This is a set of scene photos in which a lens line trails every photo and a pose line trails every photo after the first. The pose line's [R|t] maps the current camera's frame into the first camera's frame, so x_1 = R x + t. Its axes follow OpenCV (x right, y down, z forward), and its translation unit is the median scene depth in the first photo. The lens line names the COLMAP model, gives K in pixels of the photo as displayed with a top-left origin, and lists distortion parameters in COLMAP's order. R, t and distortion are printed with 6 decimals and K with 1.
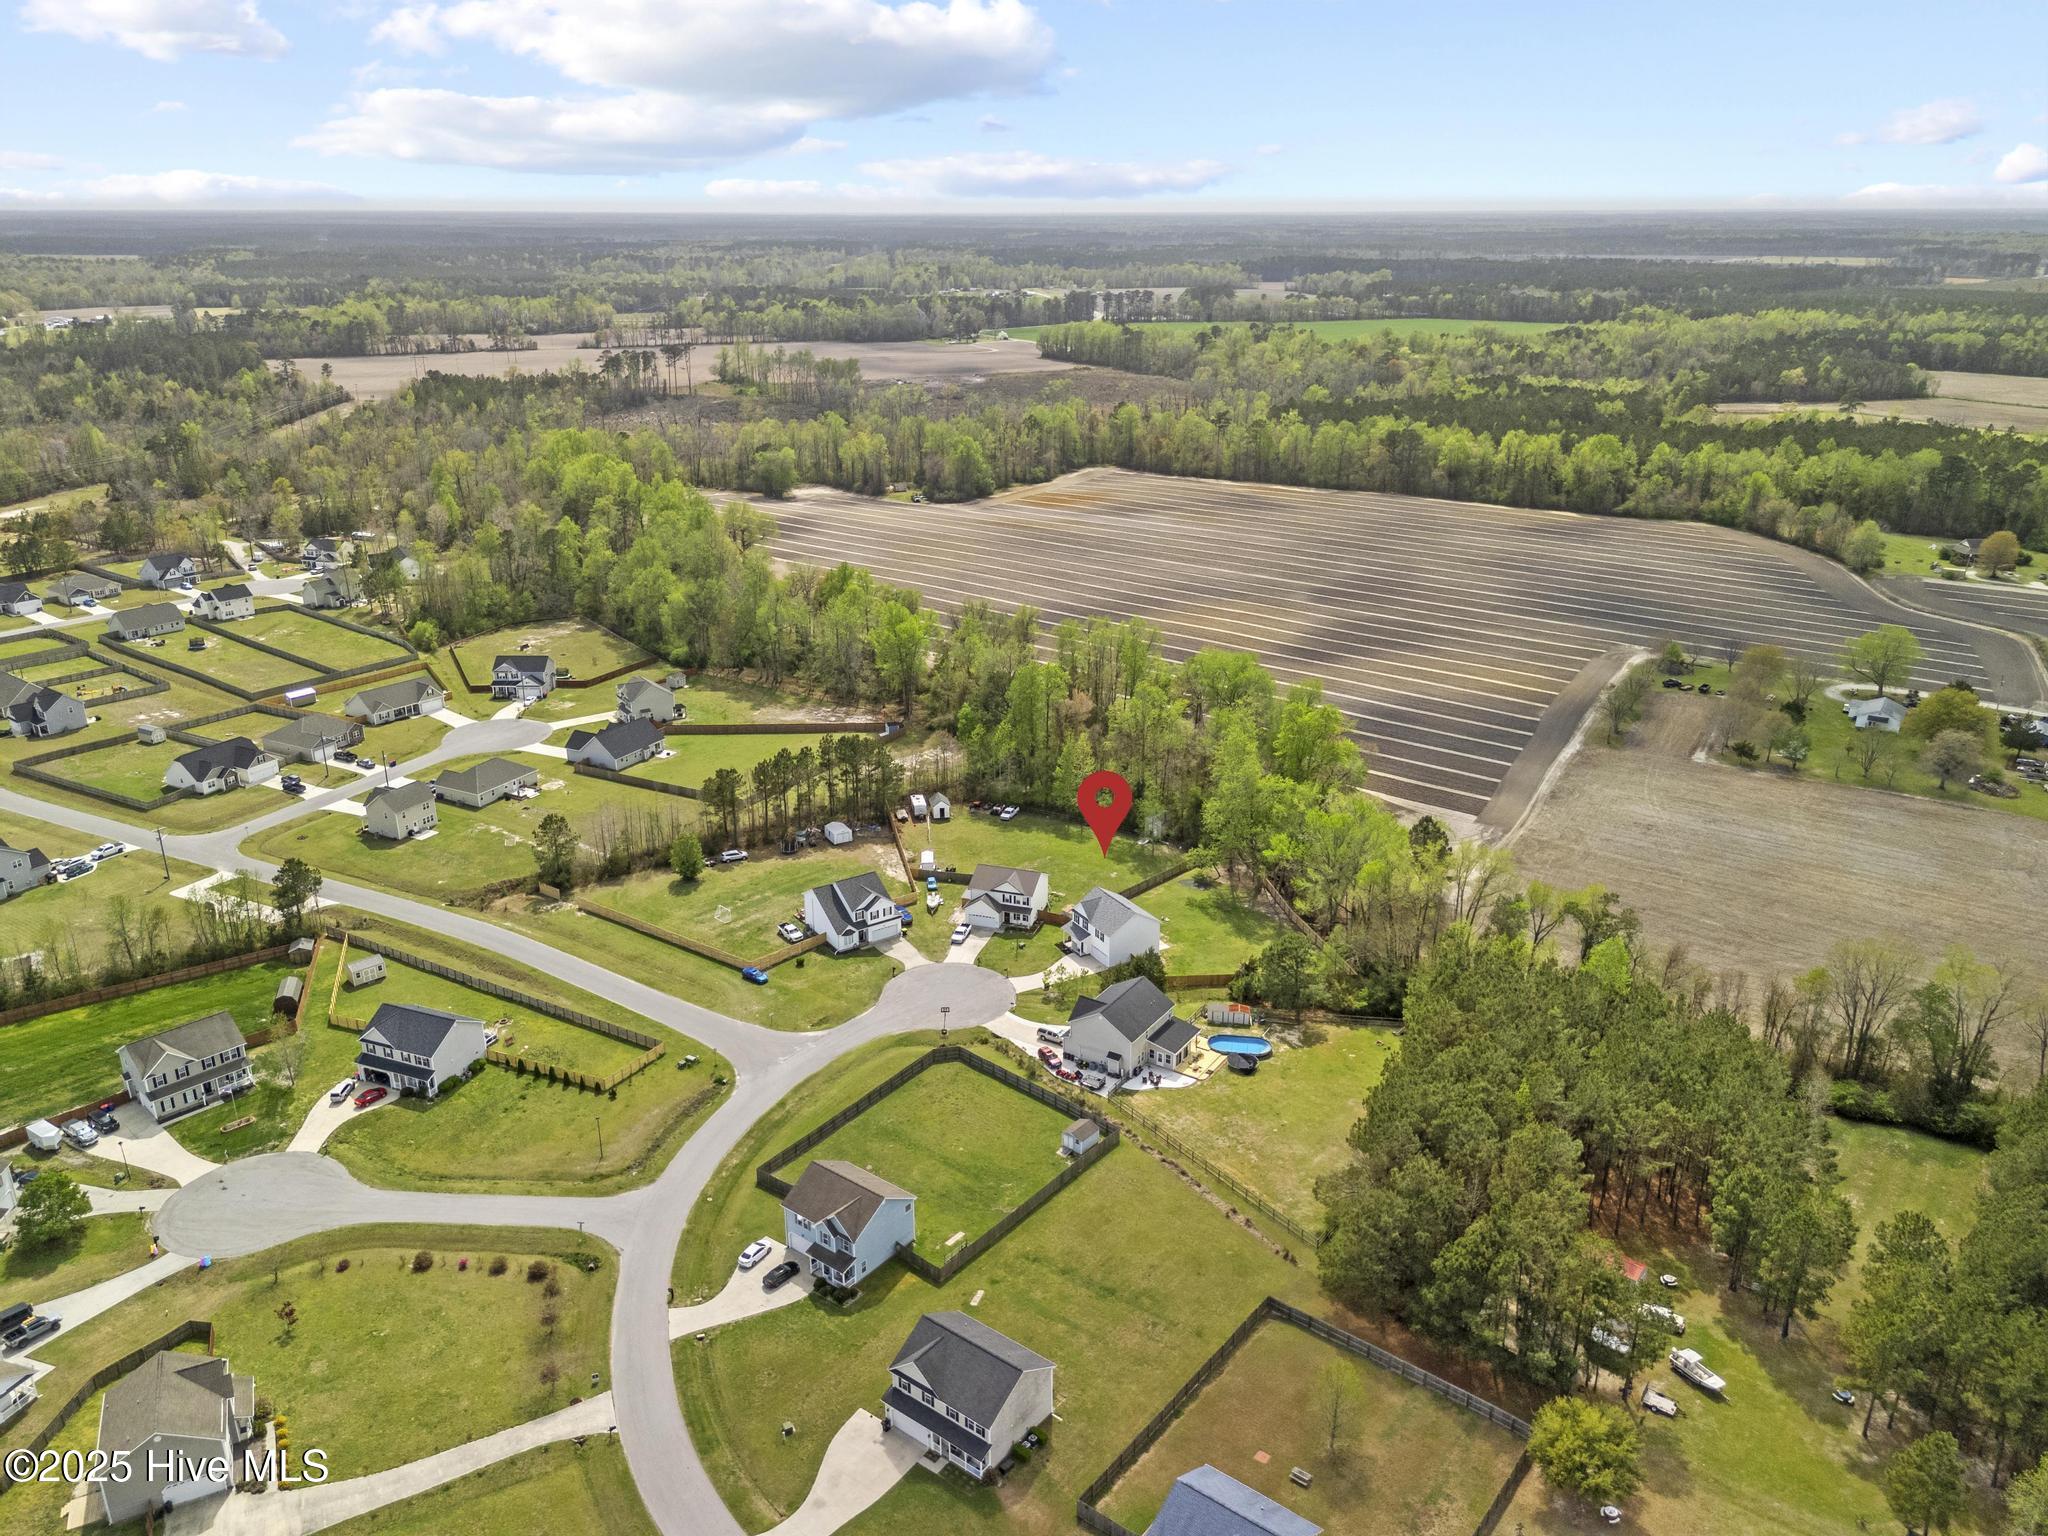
lens RADIAL K [[1508.2, 0, 1032.0], [0, 1508.2, 769.6], [0, 0, 1]] dist [0.077789, -0.083177]
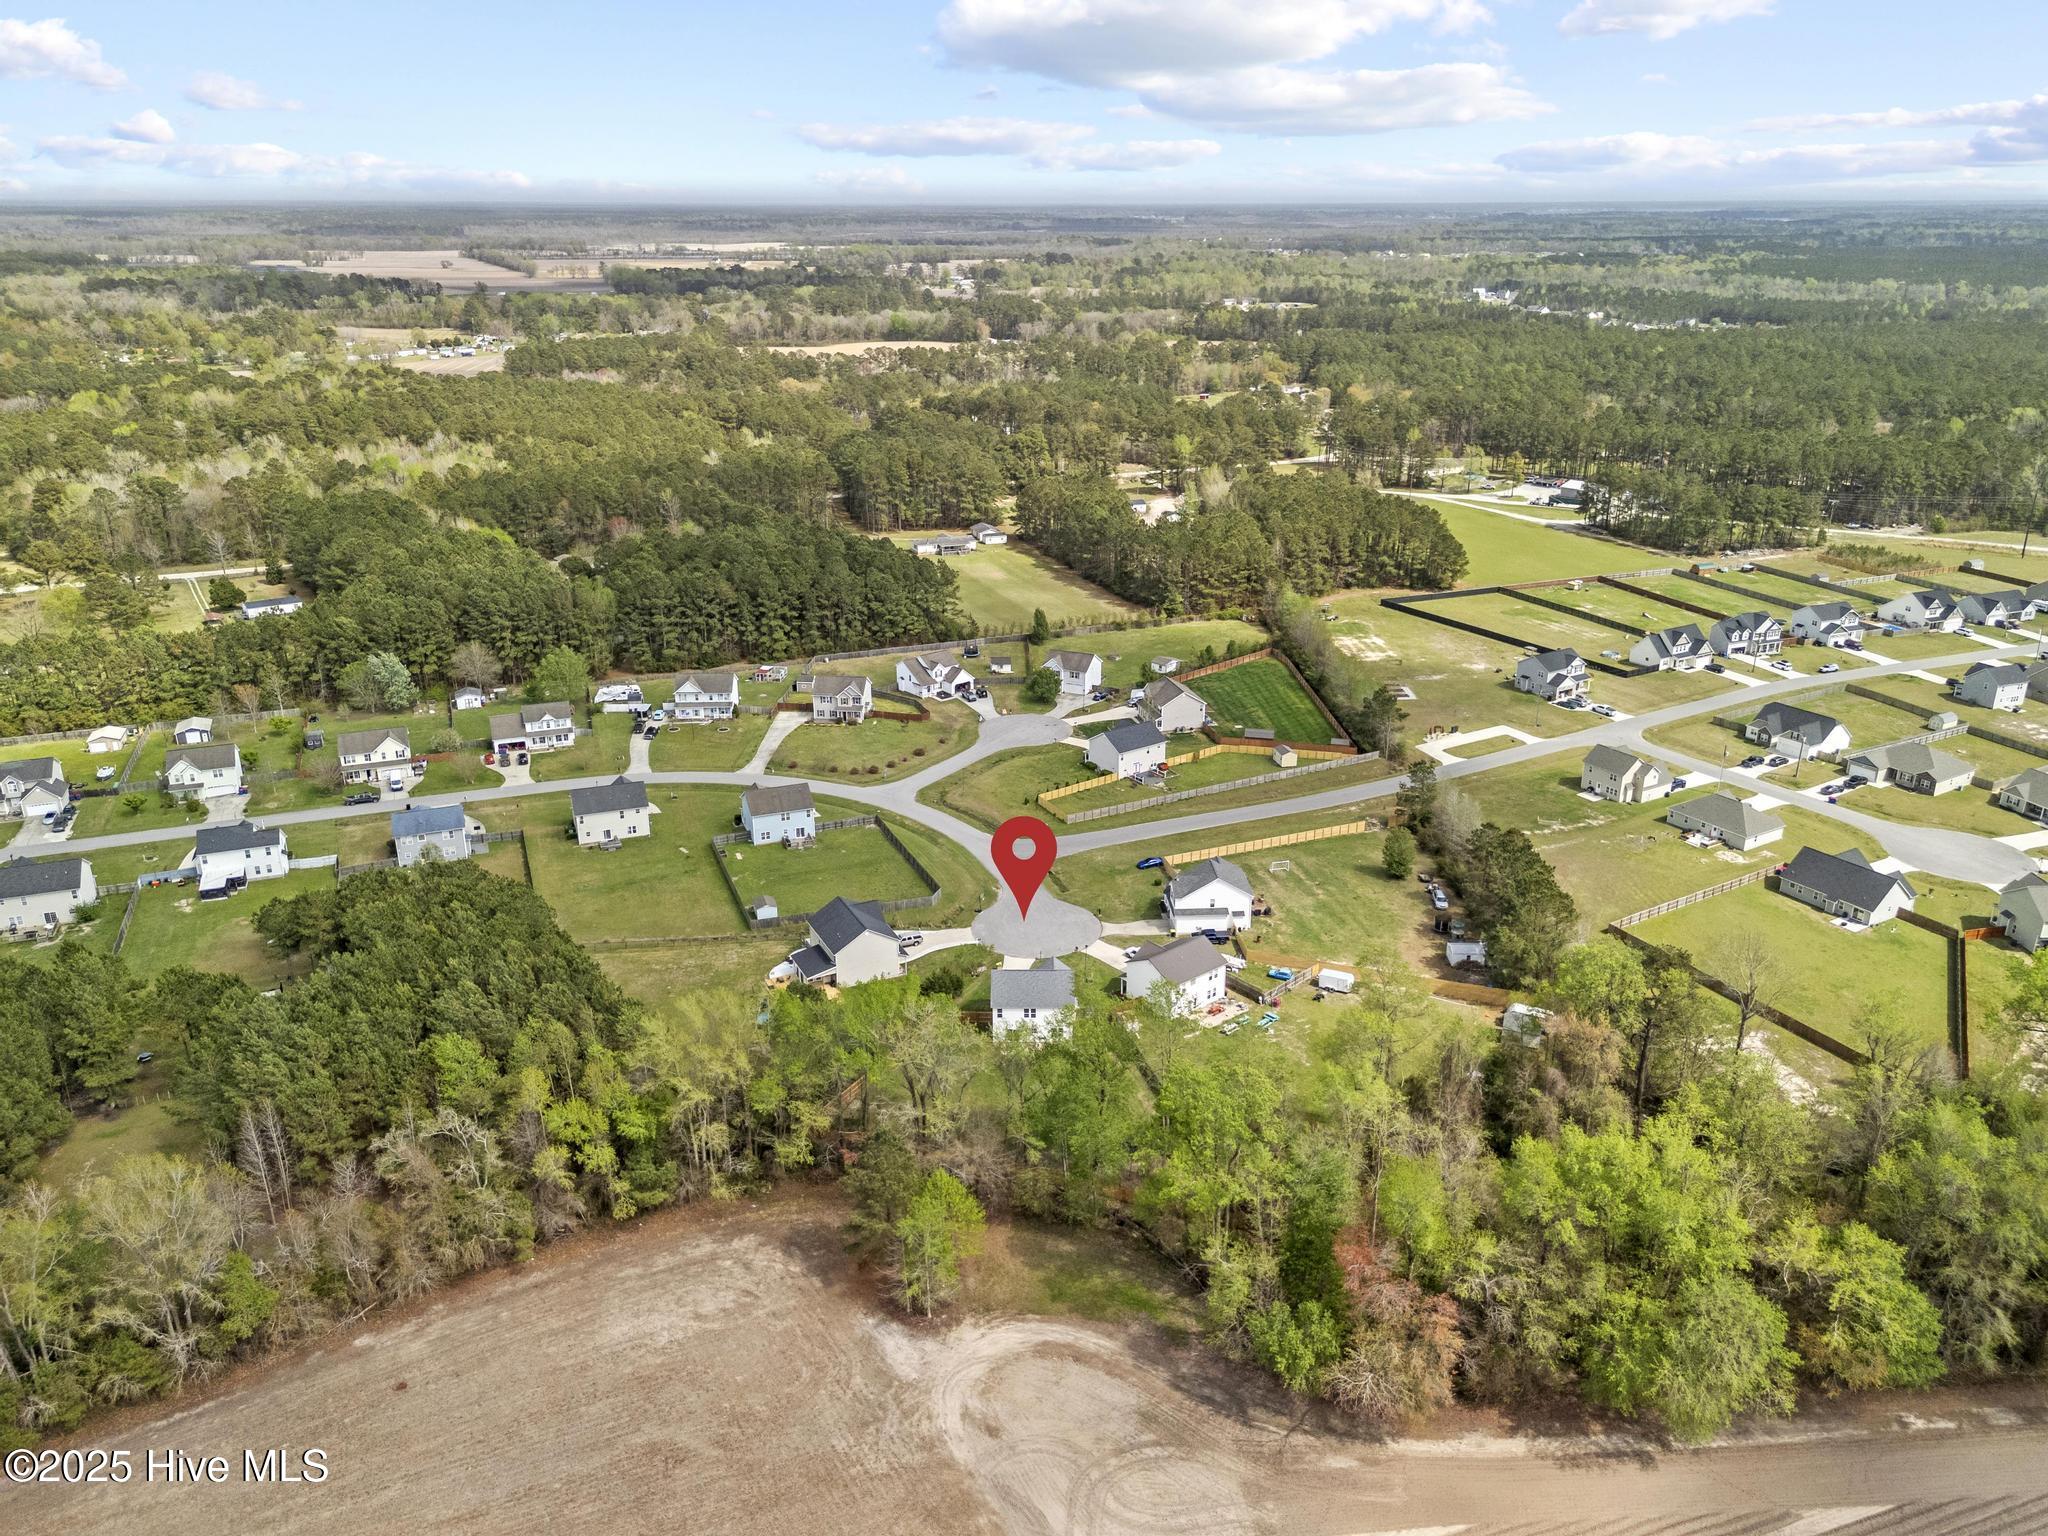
lens RADIAL K [[1499.3, 0, 1028.5], [0, 1499.3, 775.5], [0, 0, 1]] dist [0.104037, -0.133057]
pose [[-0.518445, 0.304567, -0.799033, 0.558154], [-0.295826, 0.812840, 0.501774, -0.341210], [0.802310, 0.496517, -0.331314, 0.966687]]
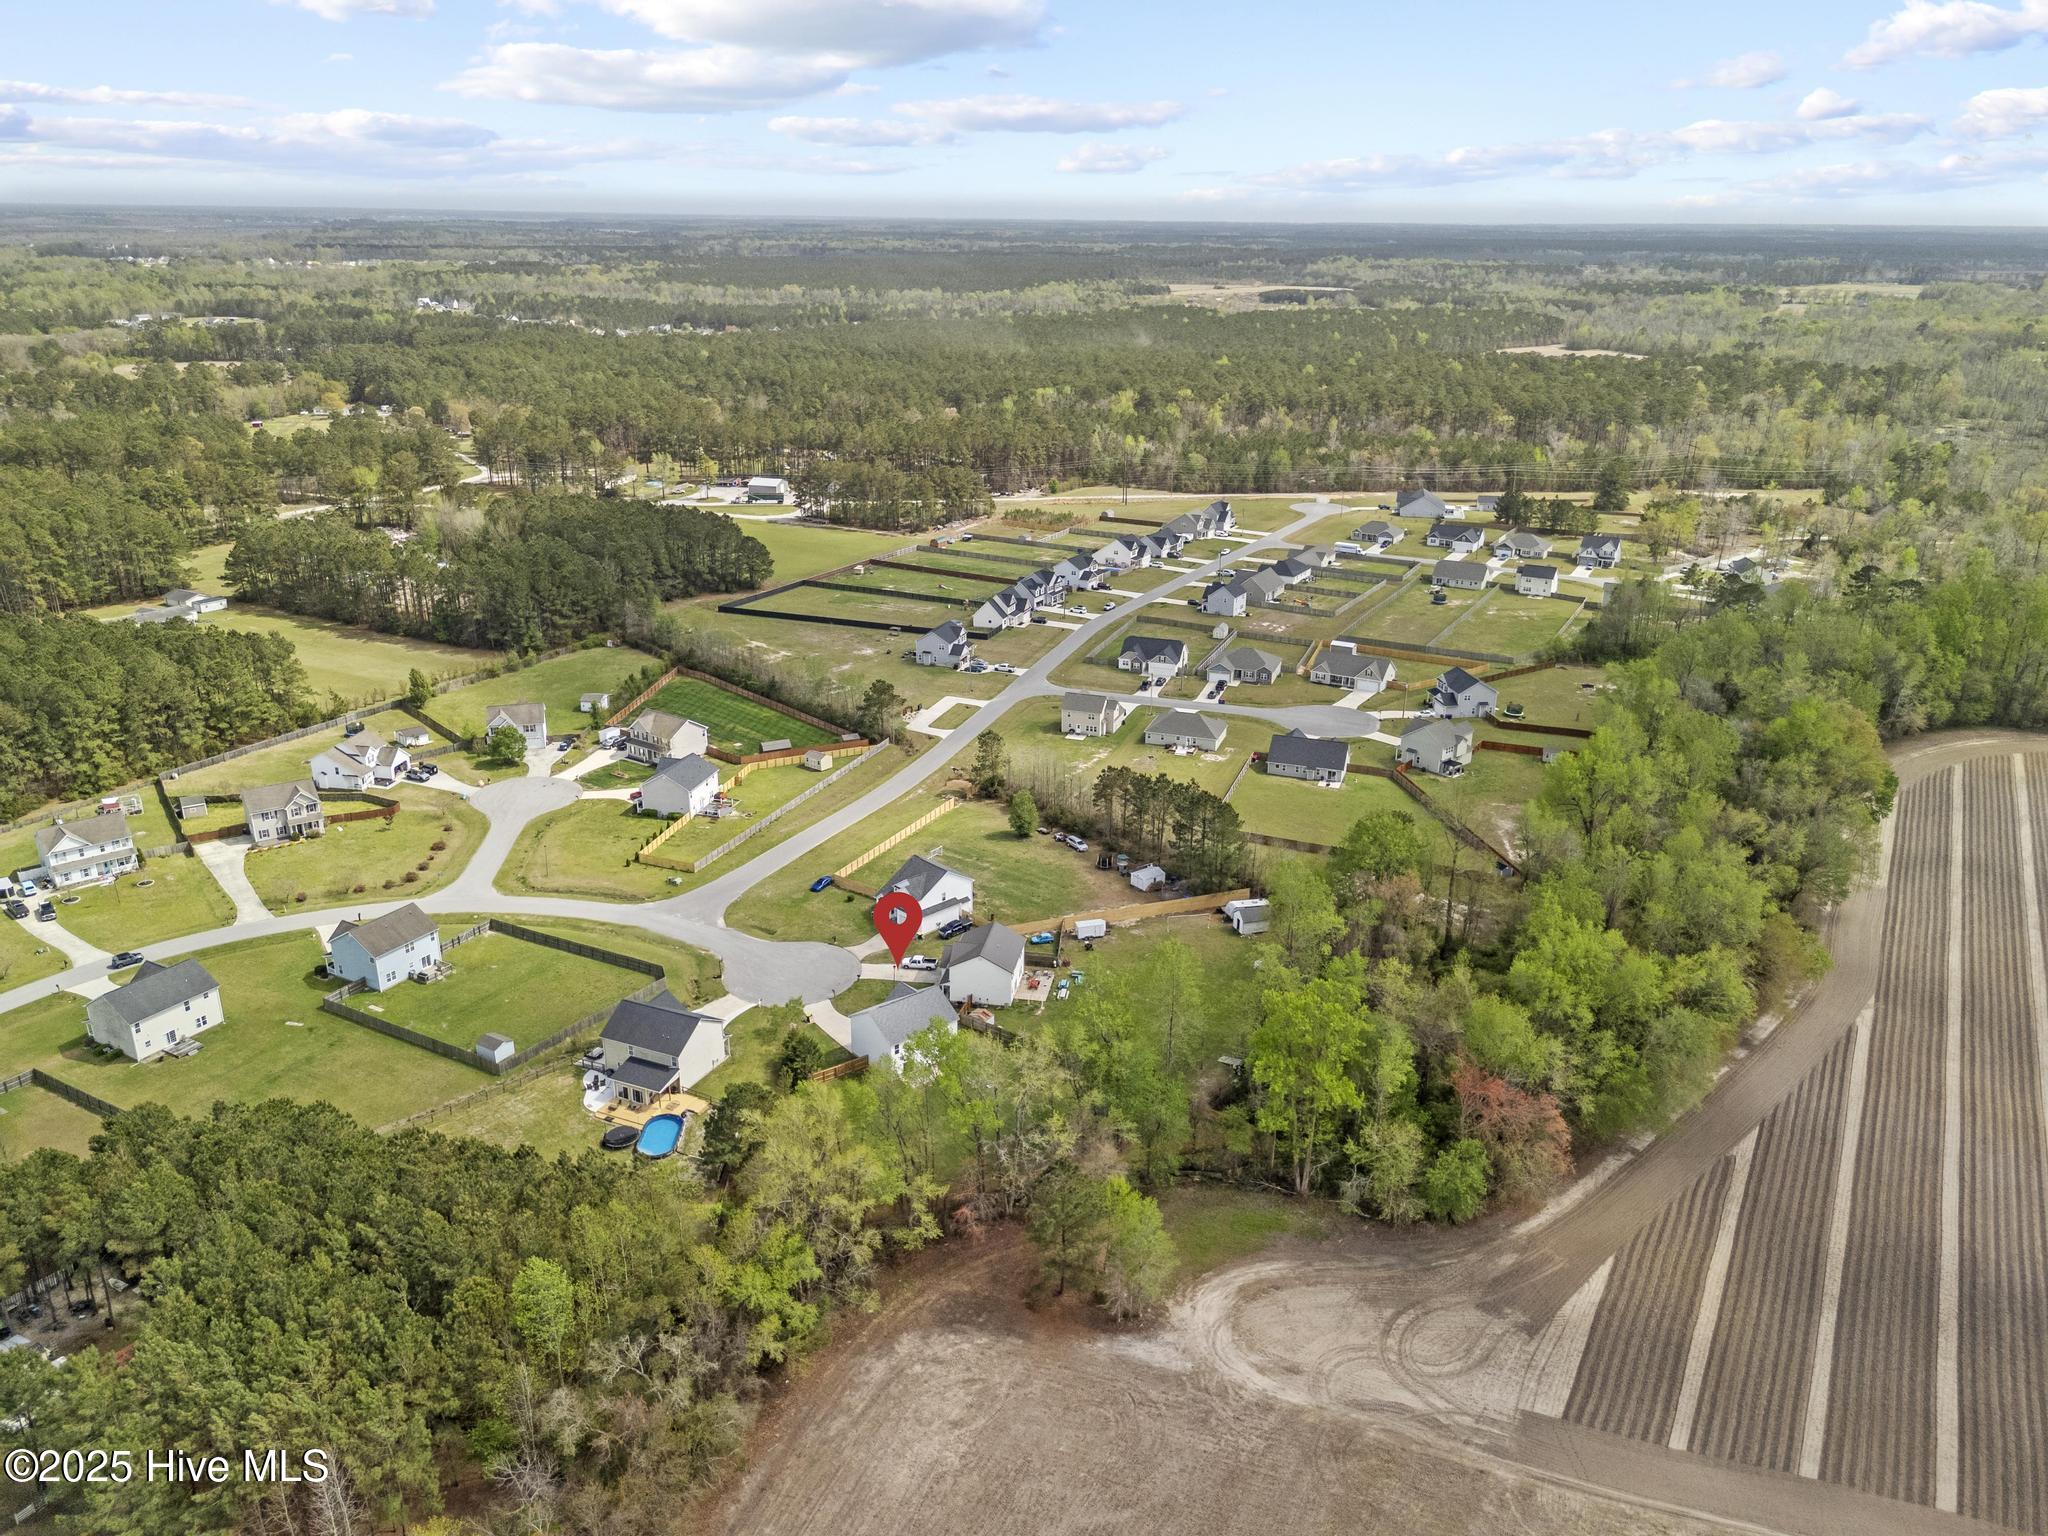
lens RADIAL K [[1499.3, 0, 1028.5], [0, 1499.3, 775.5], [0, 0, 1]] dist [0.104037, -0.133057]
pose [[0.145758, 0.346240, -0.926754, 0.635125], [-0.351564, 0.893743, 0.278614, -0.224969], [0.924747, 0.285203, 0.251996, 0.643568]]
